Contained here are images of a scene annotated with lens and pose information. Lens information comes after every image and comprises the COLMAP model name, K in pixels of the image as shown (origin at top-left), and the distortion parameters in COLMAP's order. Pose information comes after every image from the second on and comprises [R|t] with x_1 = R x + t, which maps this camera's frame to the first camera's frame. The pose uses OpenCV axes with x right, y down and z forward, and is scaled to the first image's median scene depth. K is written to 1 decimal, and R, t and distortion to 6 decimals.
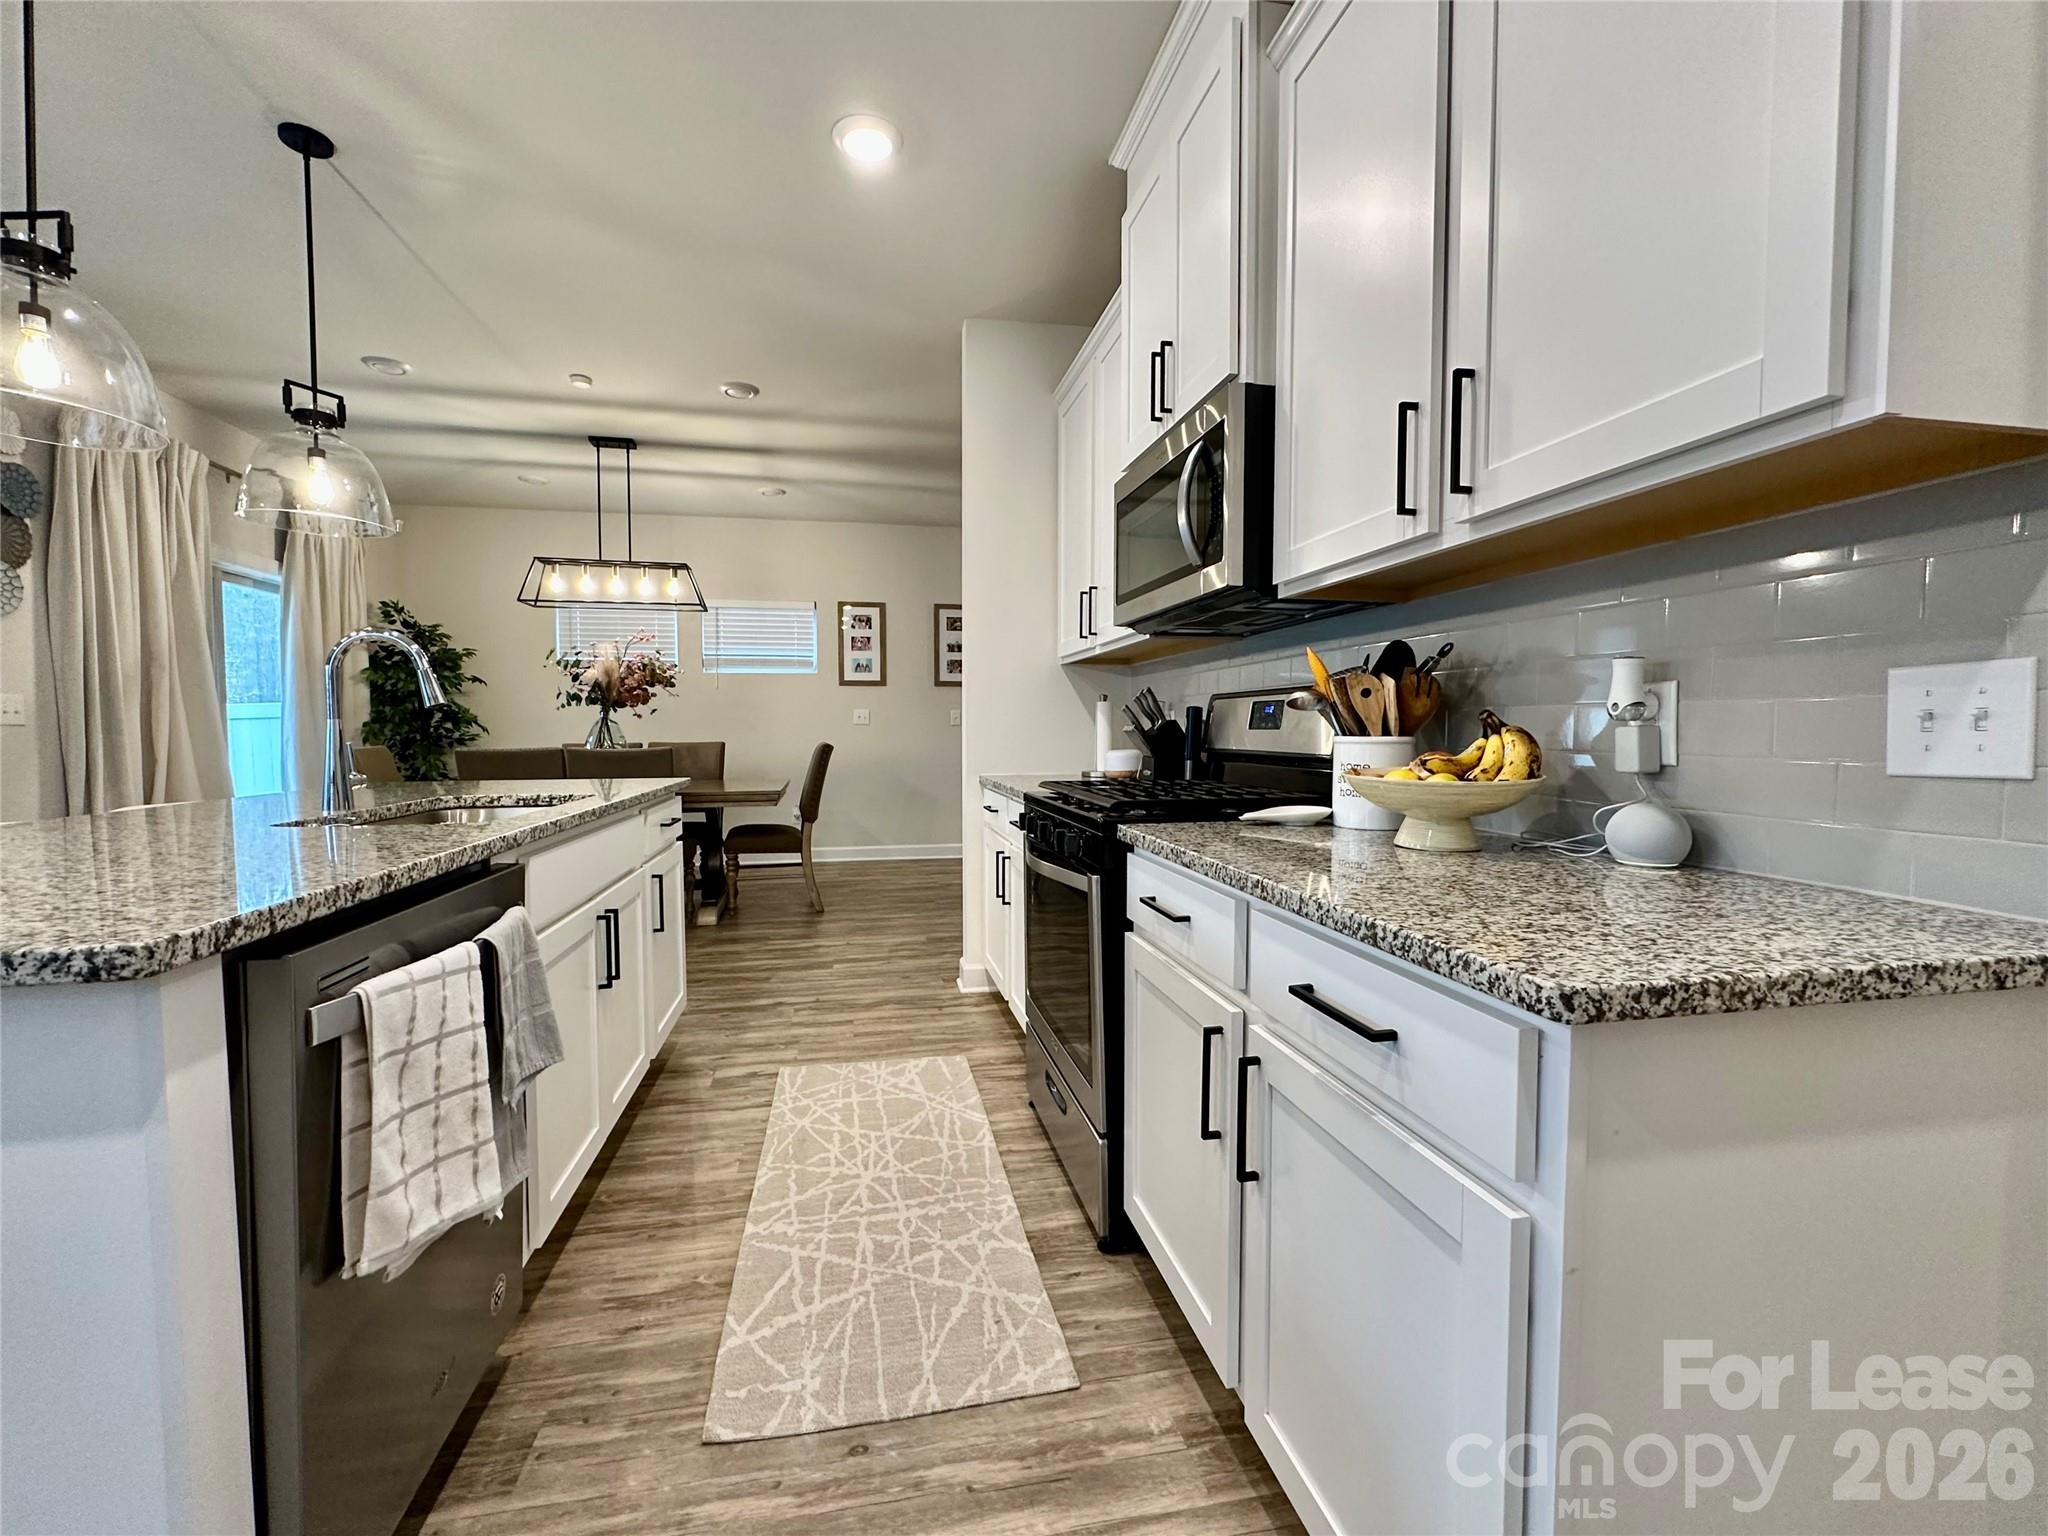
lens RADIAL K [[853.7, 0, 1018.1], [0, 853.7, 766.9], [0, 0, 1]] dist [-0.002605, 0.000495]
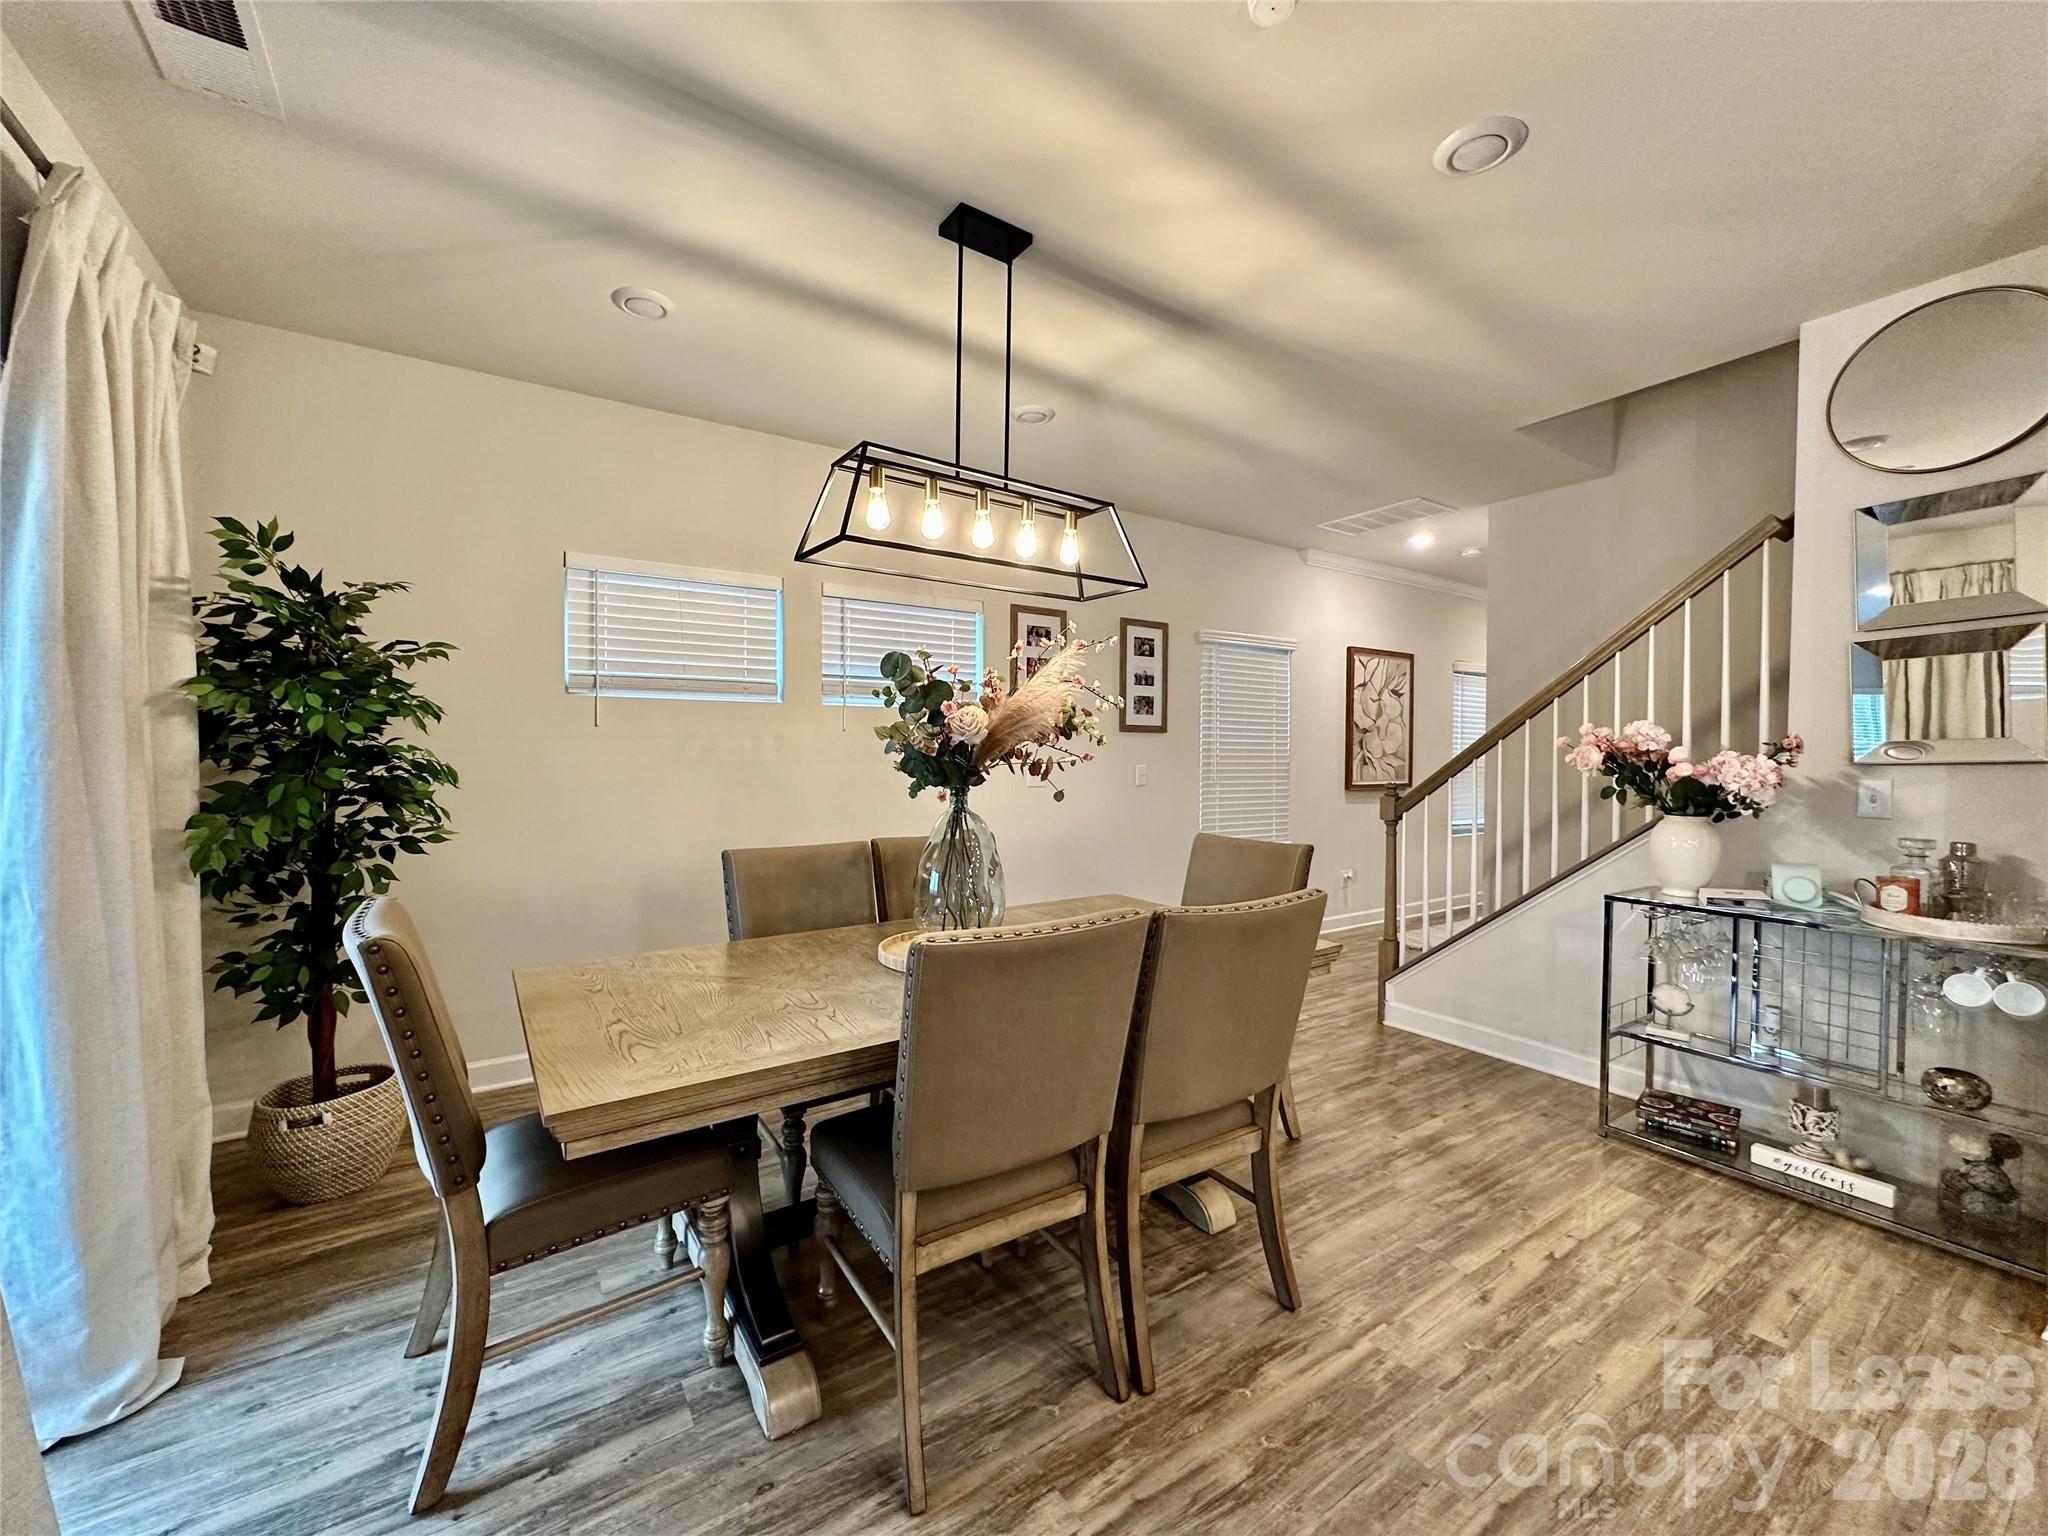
lens RADIAL K [[814.3, 0, 1017.8], [0, 814.3, 771.1], [0, 0, 1]] dist [-0.003640, 0.000810]
pose [[0.926431, -0.001502, 0.376463, -1.278379], [0.010906, 0.999679, -0.022848, -0.138053], [-0.376308, 0.025272, 0.926150, 1.174467]]
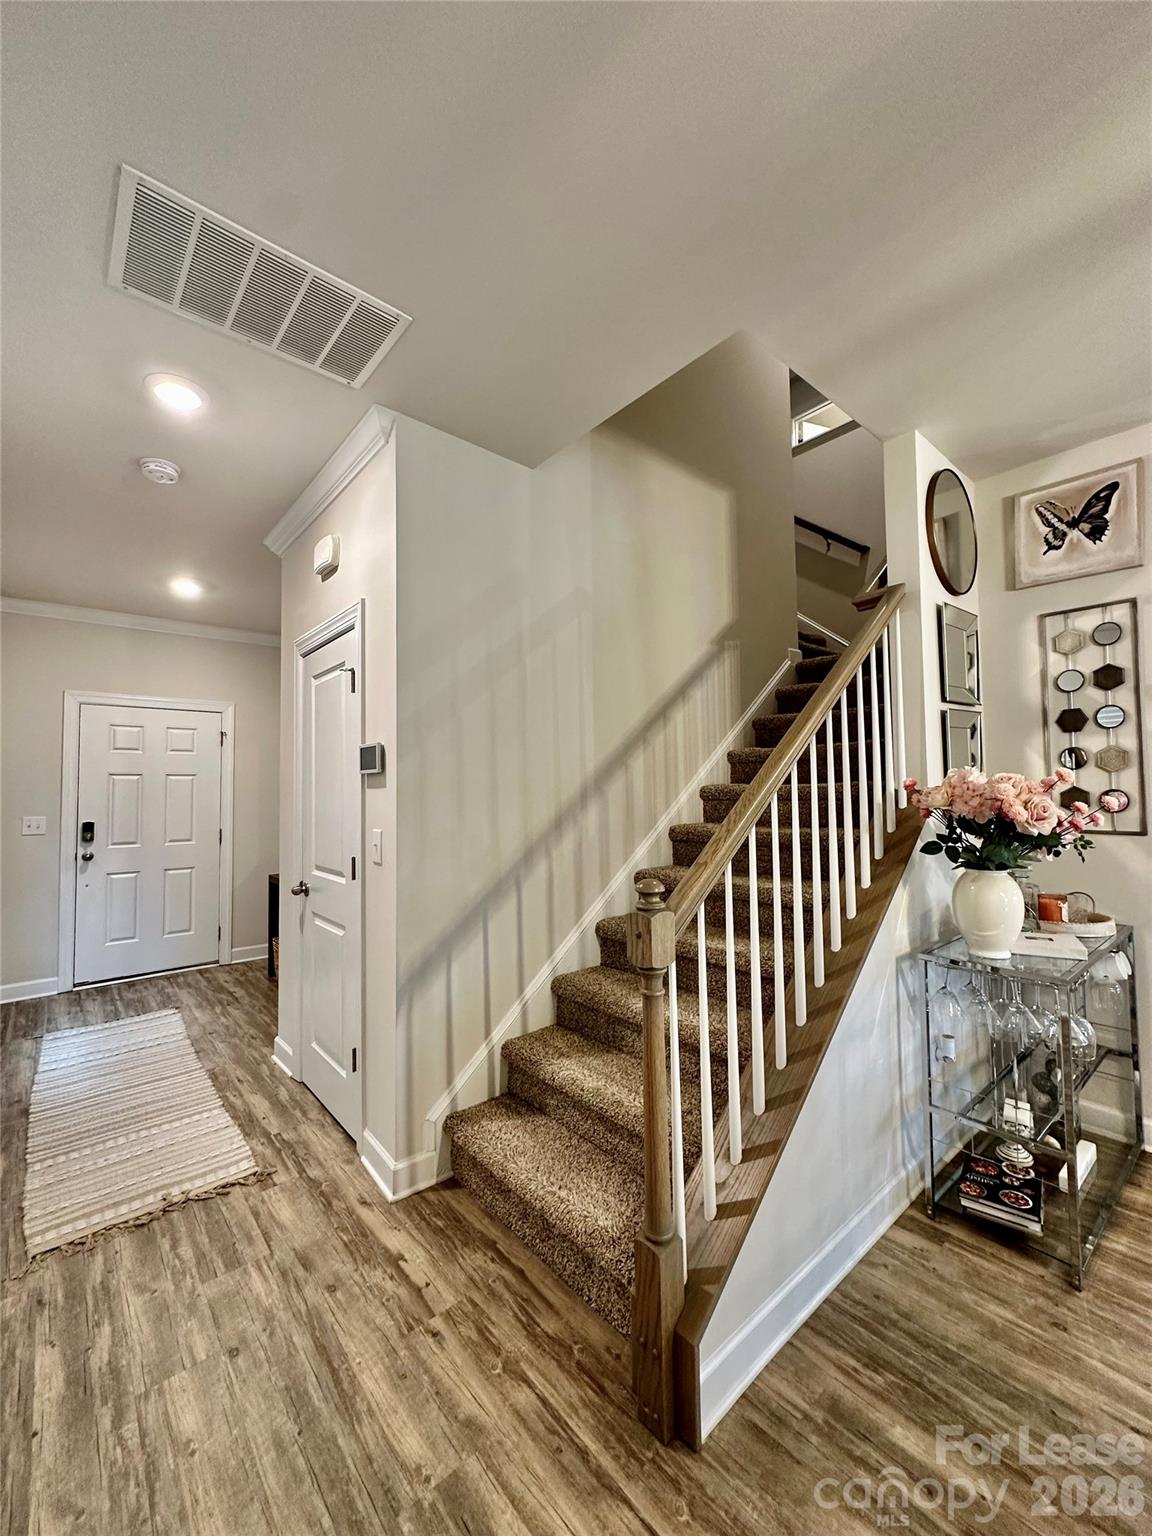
lens RADIAL K [[610.7, 0, 574.7], [0, 610.7, 764.7], [0, 0, 1]] dist [-0.003640, 0.000810]
pose [[-0.490066, 0.044701, 0.870538, -0.418038], [0.055388, 0.998263, -0.020079, -0.244486], [-0.869924, 0.038378, -0.491691, 2.754389]]
